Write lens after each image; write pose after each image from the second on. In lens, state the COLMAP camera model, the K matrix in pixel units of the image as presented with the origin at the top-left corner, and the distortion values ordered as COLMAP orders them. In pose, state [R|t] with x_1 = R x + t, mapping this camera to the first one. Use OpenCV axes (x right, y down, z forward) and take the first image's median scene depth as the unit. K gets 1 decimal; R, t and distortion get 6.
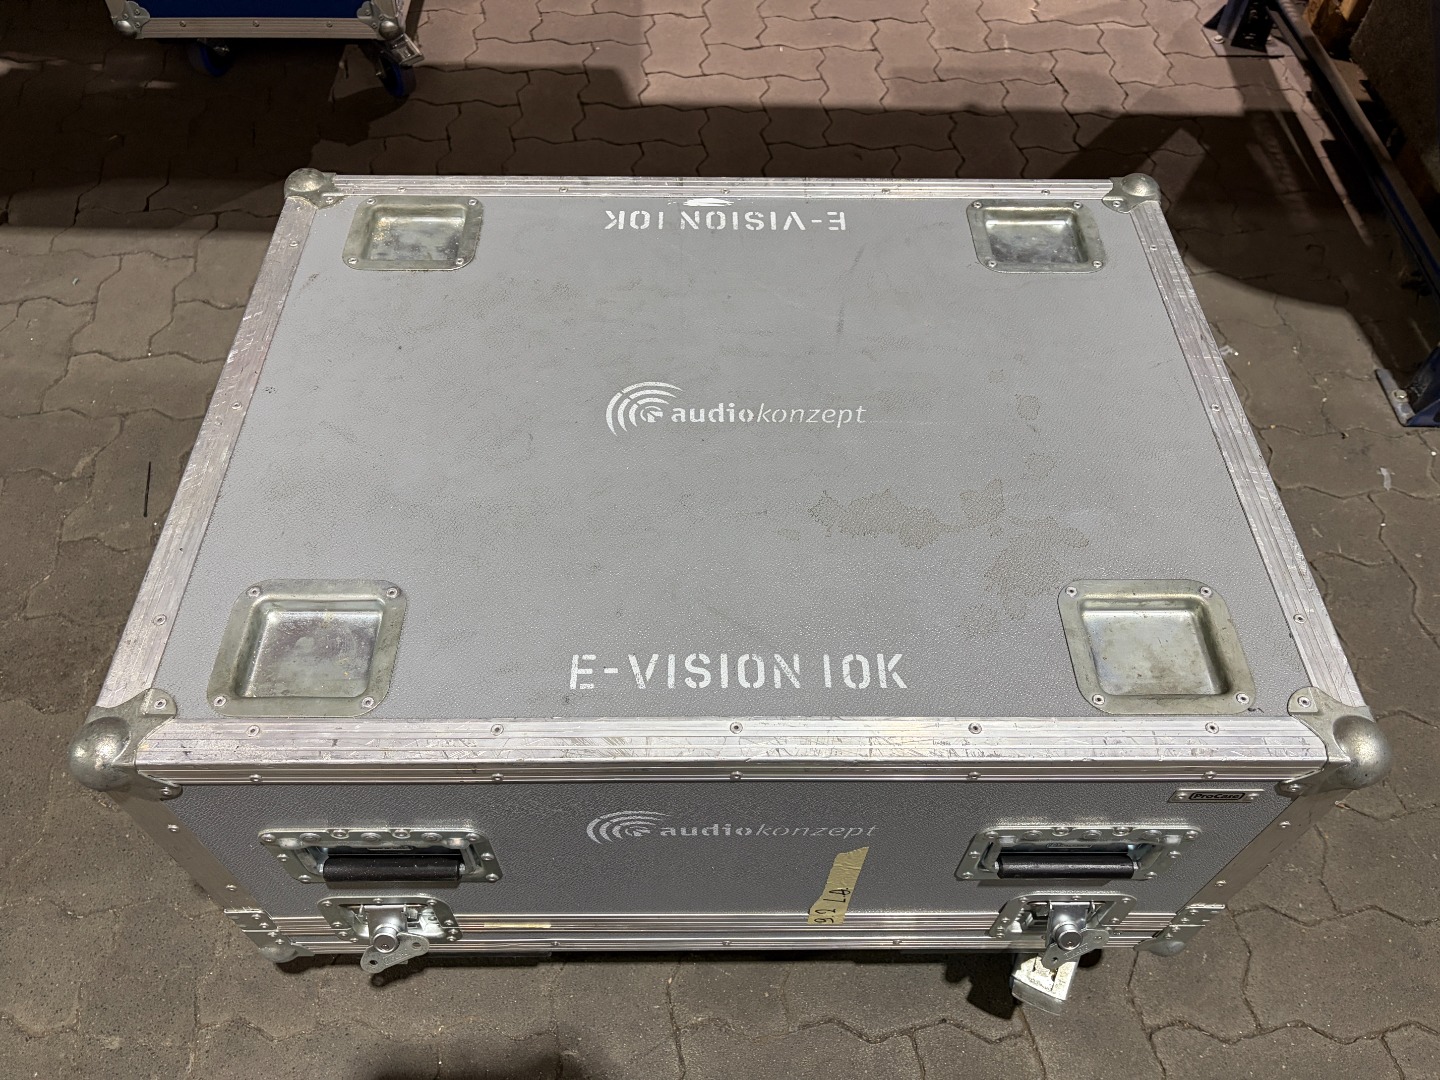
lens RADIAL K [[1167.2, 0, 720.0], [0, 1167.2, 540.0], [0, 0, 1]] dist [0.082802, -0.124118]
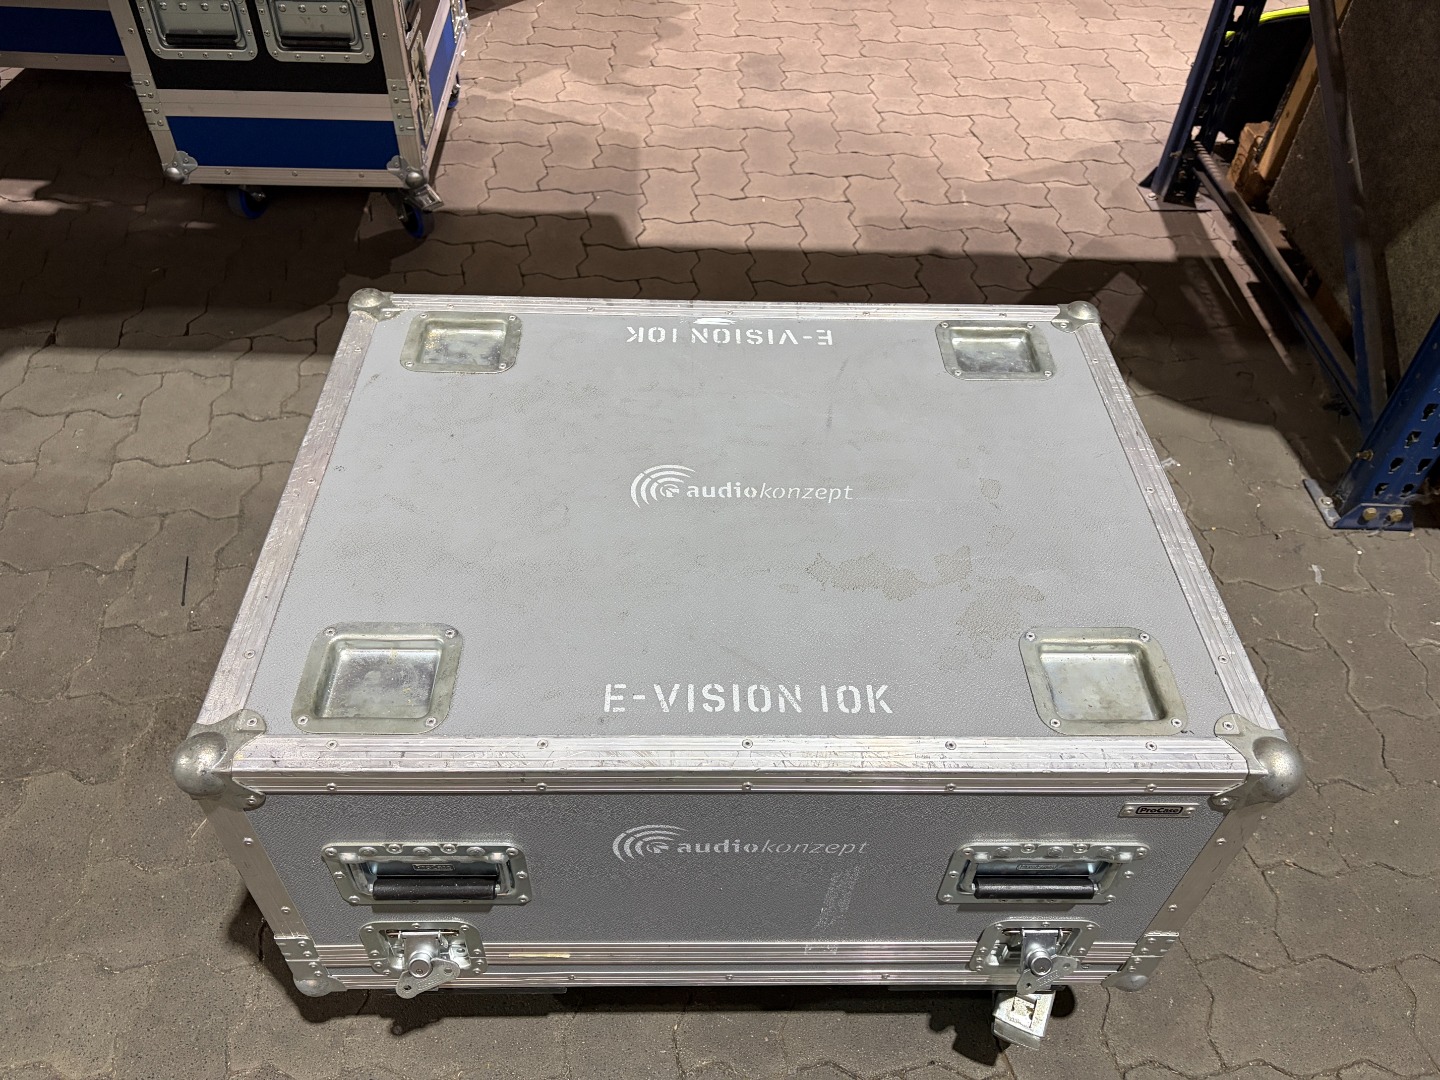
lens RADIAL K [[1101.3, 0, 733.0], [0, 1101.3, 508.4], [0, 0, 1]] dist [0.120596, -0.214157]
pose [[0.999761, 0.007584, 0.020516, -0.017342], [-0.004963, 0.992155, -0.124915, 0.045579], [-0.021302, 0.124784, 0.991955, -0.088072]]
